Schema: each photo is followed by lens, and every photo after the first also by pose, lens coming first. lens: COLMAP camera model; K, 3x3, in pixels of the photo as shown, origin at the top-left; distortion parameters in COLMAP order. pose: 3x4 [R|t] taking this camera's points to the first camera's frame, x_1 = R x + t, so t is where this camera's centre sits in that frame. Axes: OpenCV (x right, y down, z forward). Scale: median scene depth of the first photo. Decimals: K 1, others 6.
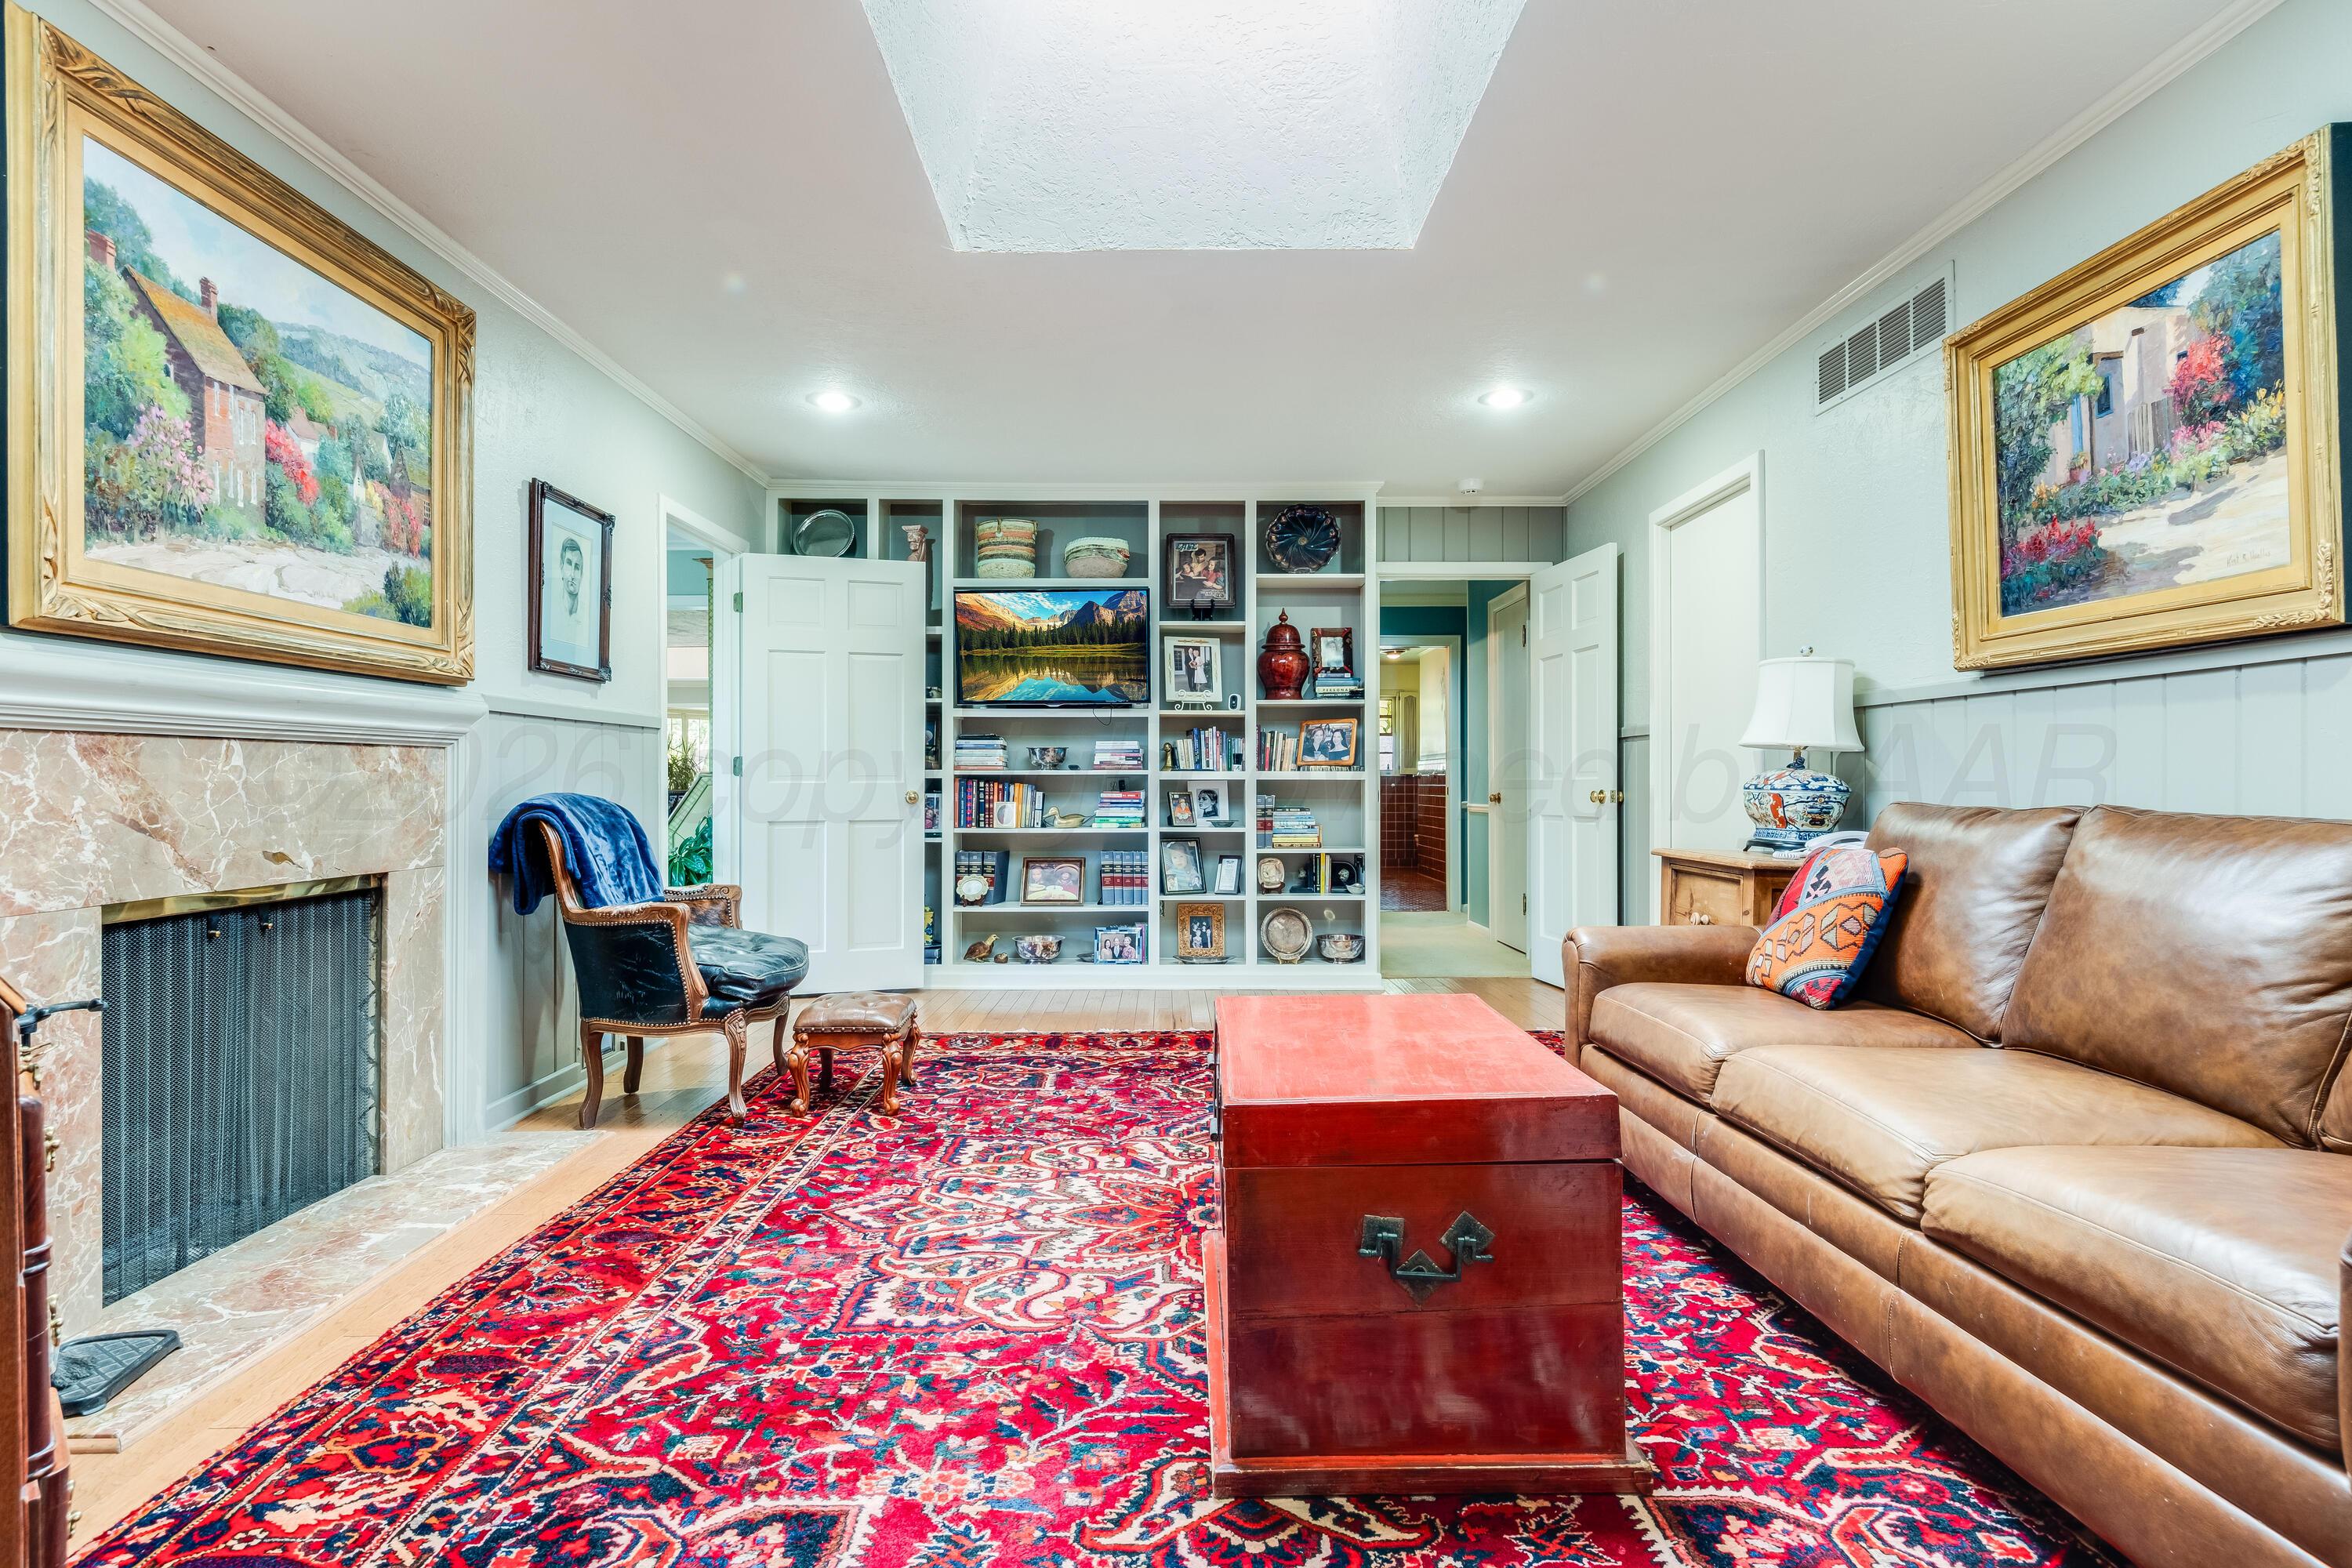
lens RADIAL K [[1211.1, 0, 1173.0], [0, 1211.1, 774.7], [0, 0, 1]] dist [-0.001601, -0.000244]
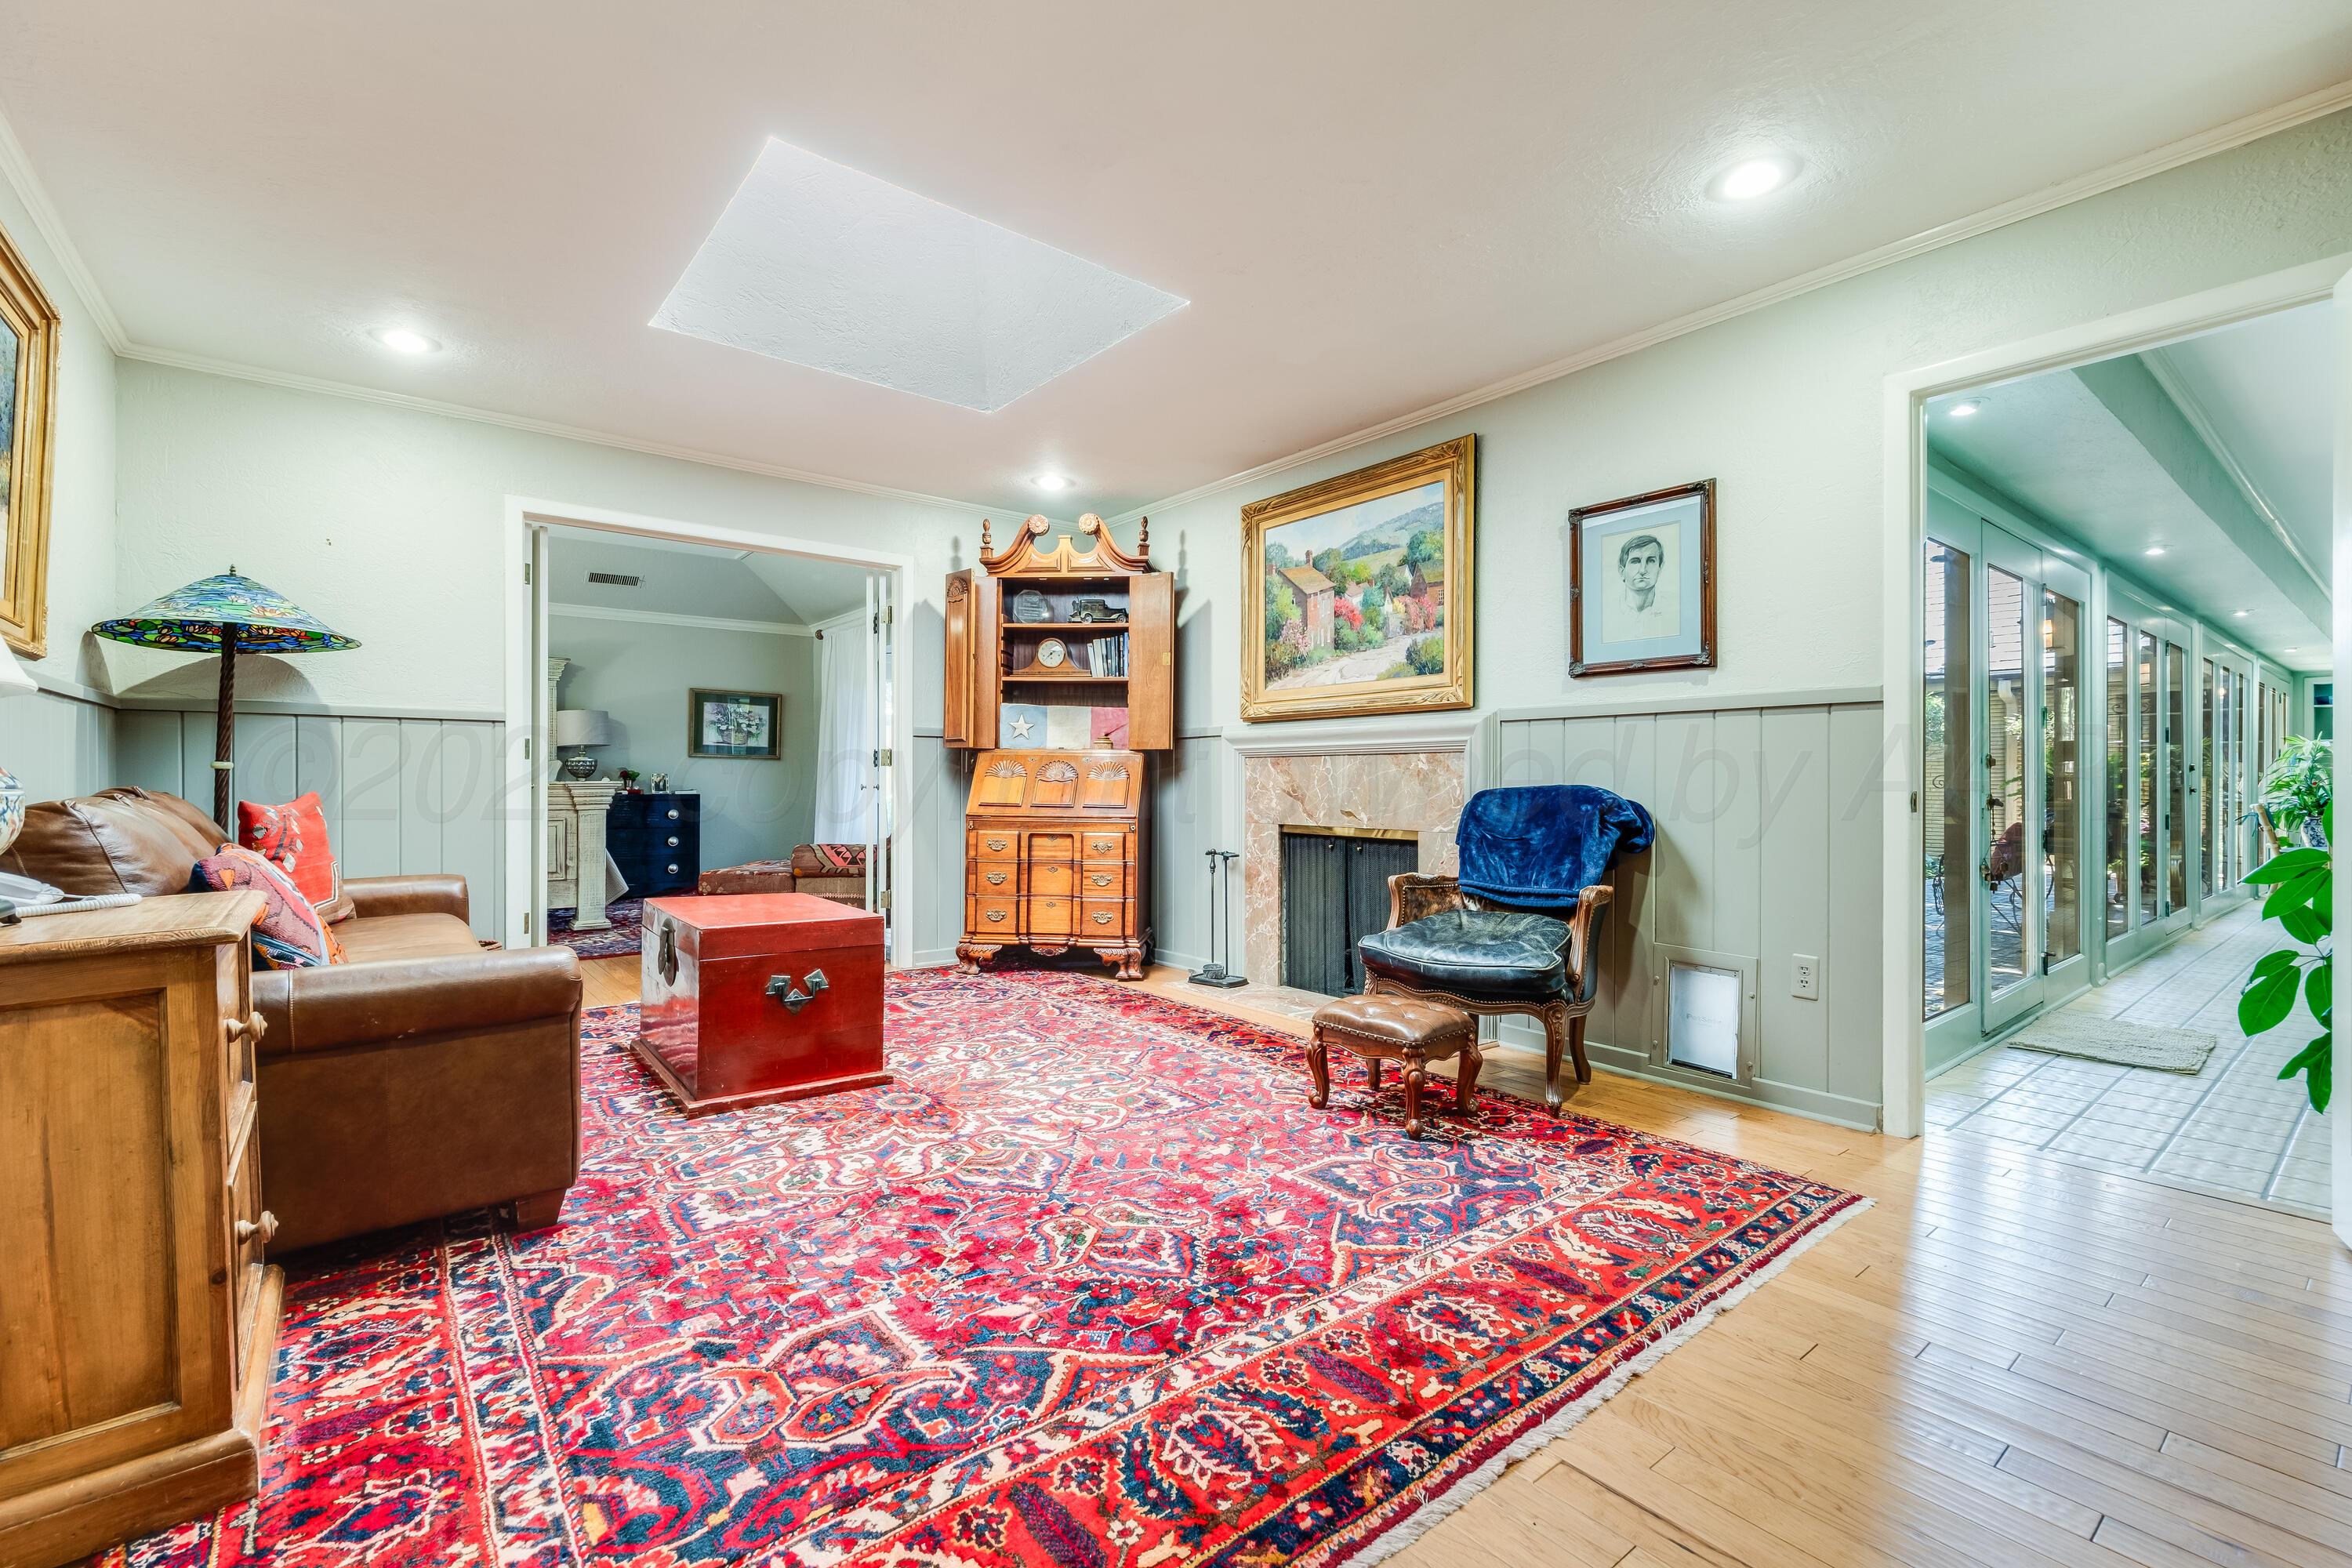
lens RADIAL K [[1014.8, 0, 1168.5], [0, 1014.8, 783.5], [0, 0, 1]] dist [0.000263, -0.000013]
pose [[-0.791450, 0.000848, -0.611233, 0.461833], [0.001939, 0.999997, -0.001122, 0.018198], [0.611230, -0.002073, -0.791450, 1.945743]]
